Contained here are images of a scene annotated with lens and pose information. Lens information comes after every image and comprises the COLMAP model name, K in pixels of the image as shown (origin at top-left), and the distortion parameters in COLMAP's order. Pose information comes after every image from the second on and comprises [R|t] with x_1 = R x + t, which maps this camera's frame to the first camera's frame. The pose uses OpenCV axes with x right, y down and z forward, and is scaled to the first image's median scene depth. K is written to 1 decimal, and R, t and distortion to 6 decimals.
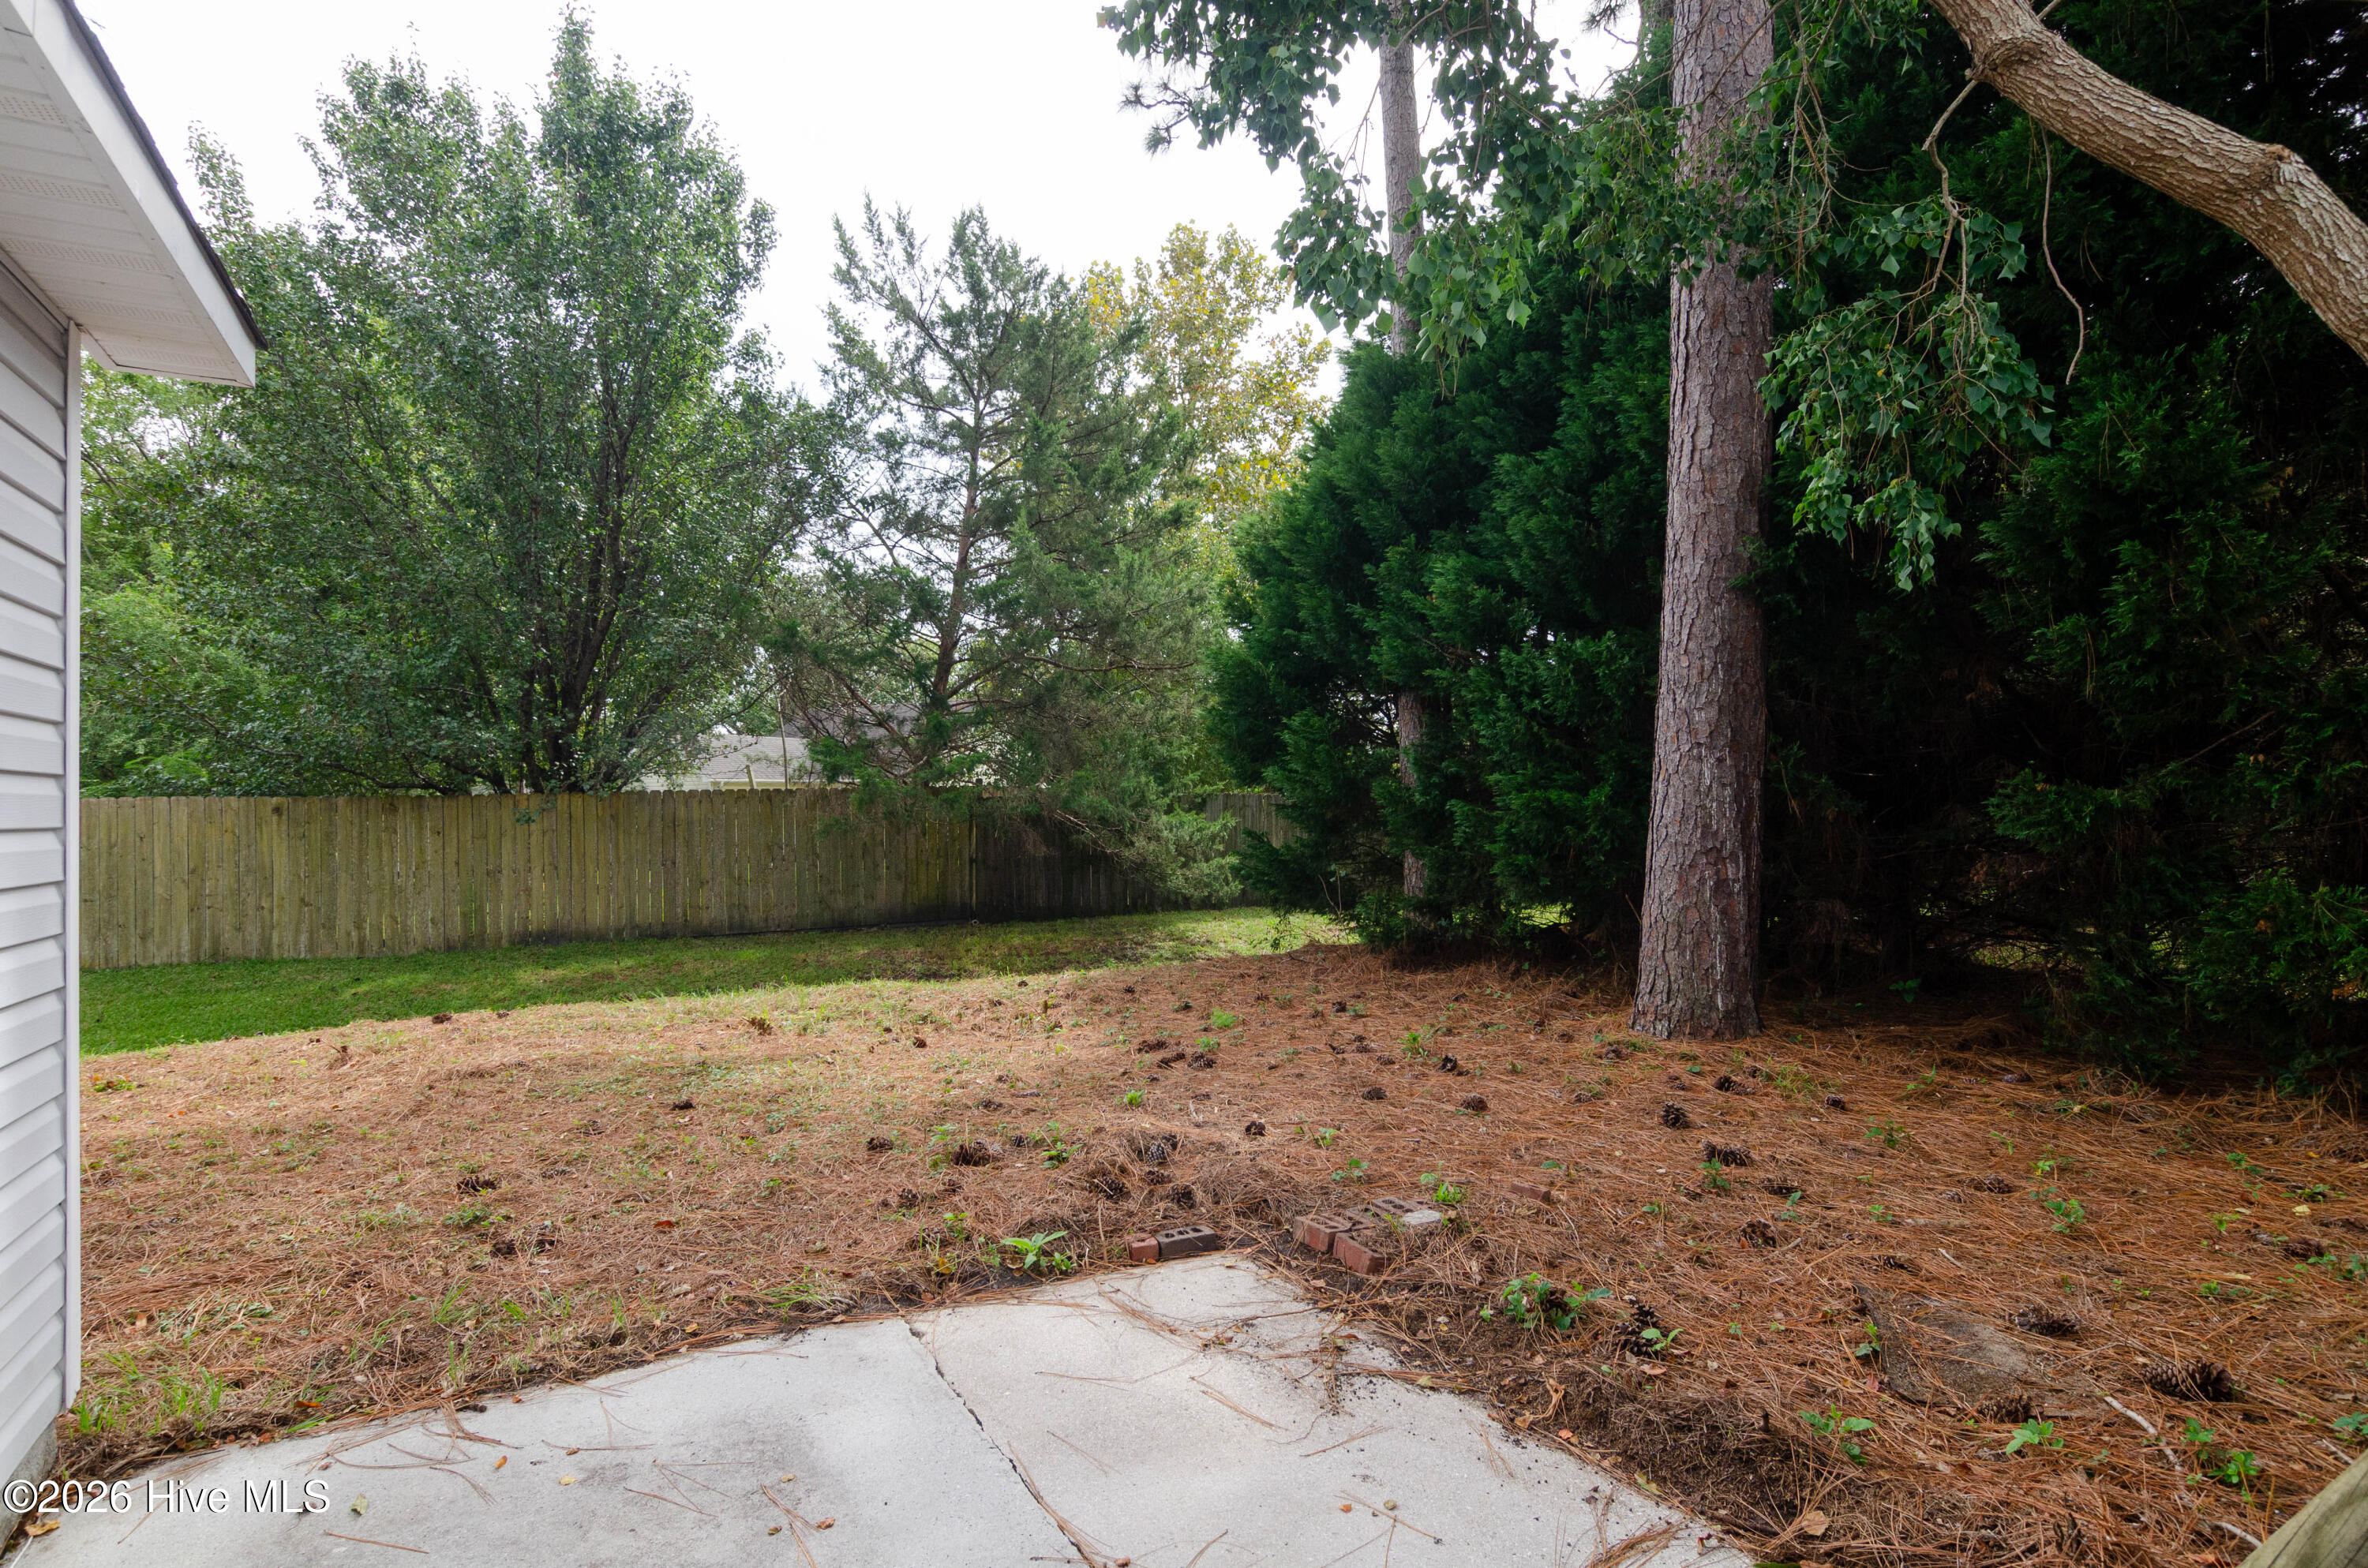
lens RADIAL K [[1266.5, 0, 1168.4], [0, 1266.5, 791.2], [0, 0, 1]] dist [-0.002516, 0.002783]
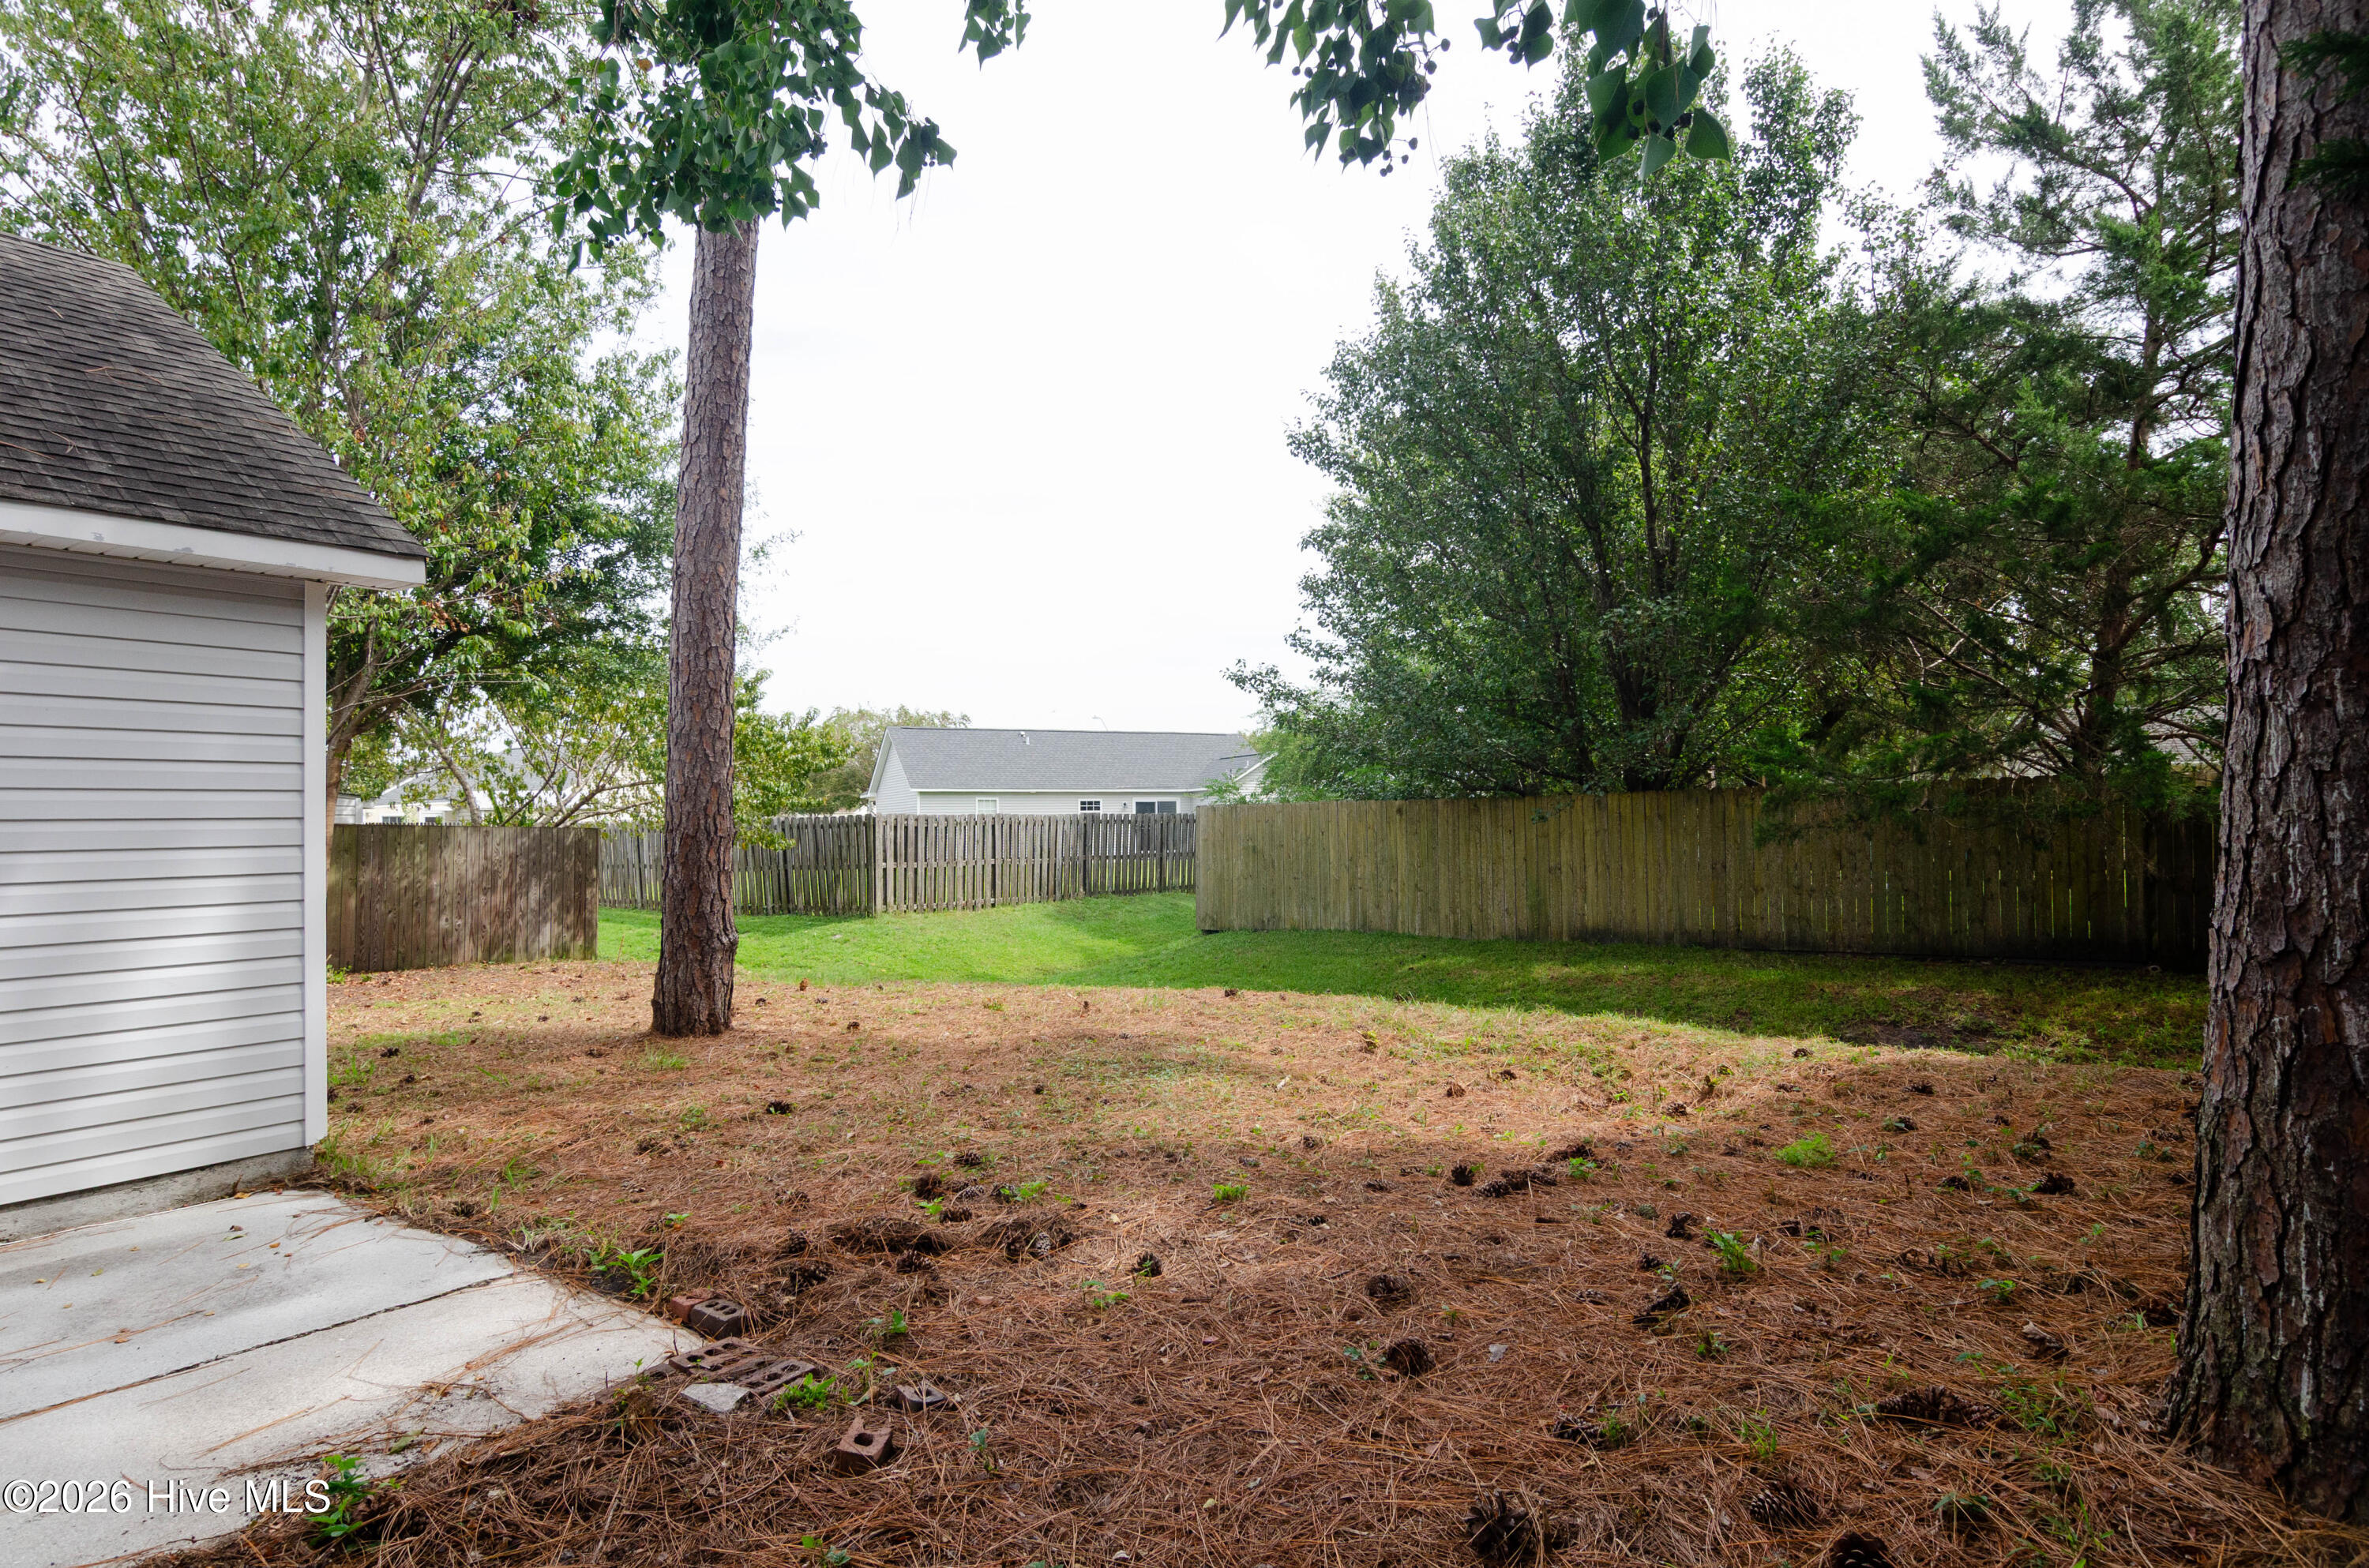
lens RADIAL K [[1267.0, 0, 1174.9], [0, 1267.0, 792.1], [0, 0, 1]] dist [-0.002516, 0.002783]
pose [[0.443168, -0.014165, -0.896326, 0.296426], [0.022646, 0.999733, -0.004603, -0.002712], [0.896152, -0.018258, 0.443371, 0.273108]]
